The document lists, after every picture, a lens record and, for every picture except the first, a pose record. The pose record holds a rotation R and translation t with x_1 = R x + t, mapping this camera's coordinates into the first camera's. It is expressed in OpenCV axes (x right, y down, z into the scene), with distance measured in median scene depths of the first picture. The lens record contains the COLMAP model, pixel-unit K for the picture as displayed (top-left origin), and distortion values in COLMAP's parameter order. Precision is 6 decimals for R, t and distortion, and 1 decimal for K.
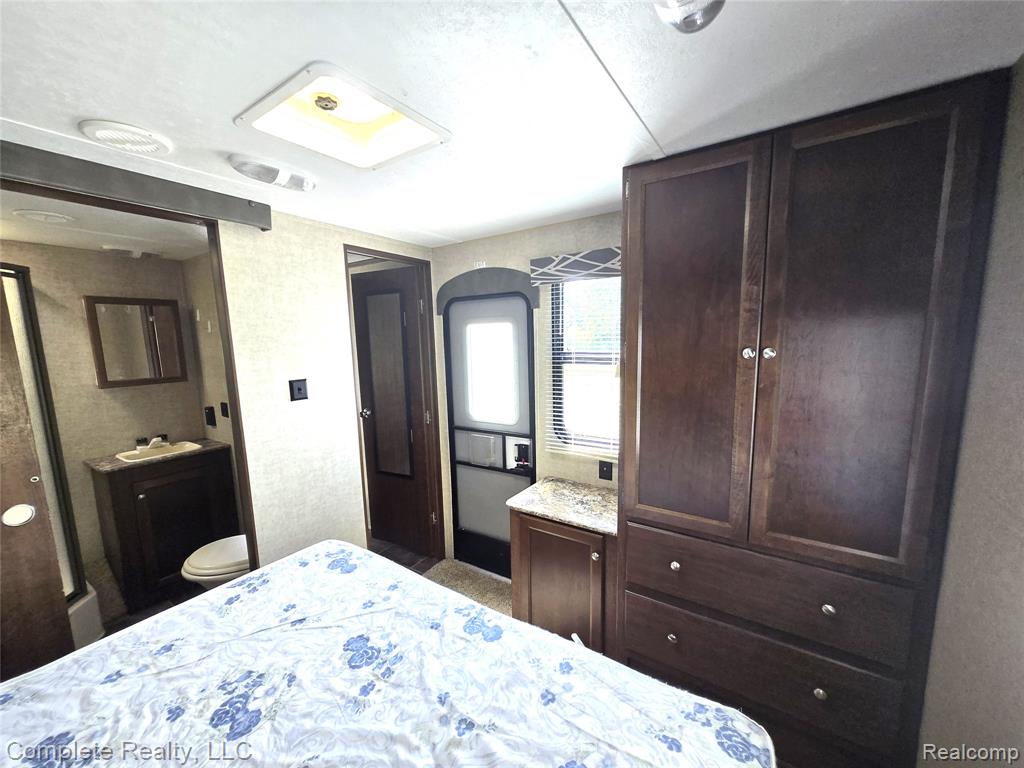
lens RADIAL K [[401.3, 0, 507.2], [0, 401.3, 390.5], [0, 0, 1]] dist [0.002866, -0.000460]
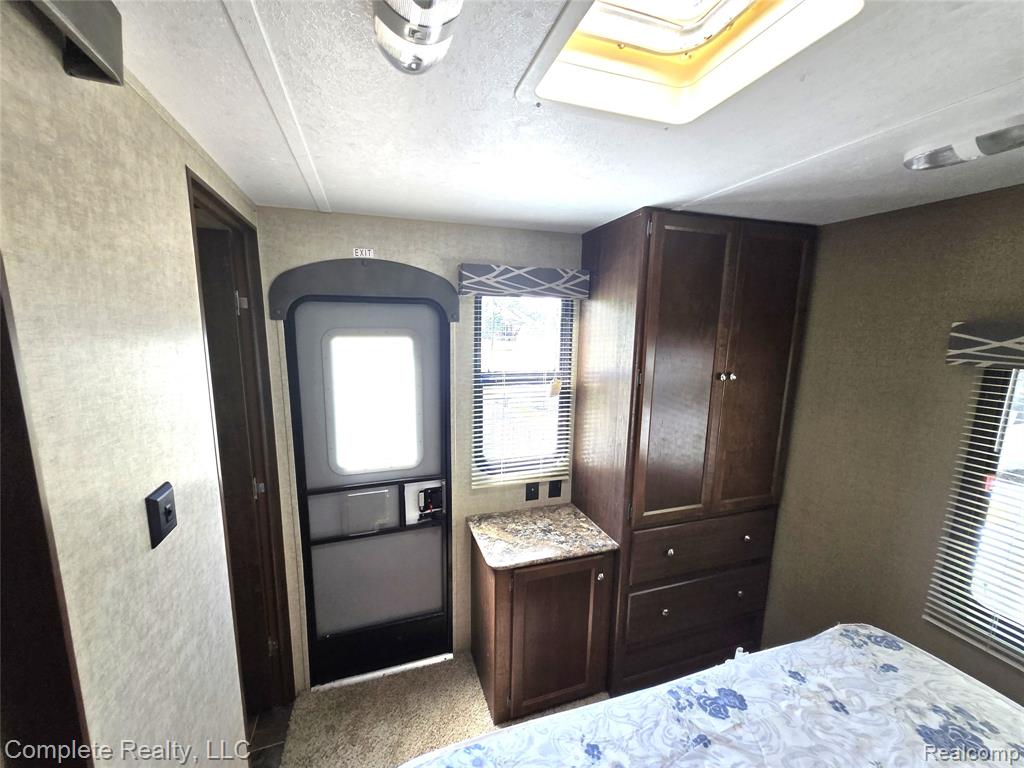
lens RADIAL K [[401.3, 0, 501.5], [0, 401.3, 392.4], [0, 0, 1]] dist [0.002866, -0.000460]
pose [[0.622294, -0.095389, 0.776950, -0.524630], [0.079856, 0.995105, 0.058212, -0.101823], [-0.778699, 0.025819, 0.626866, 0.415740]]
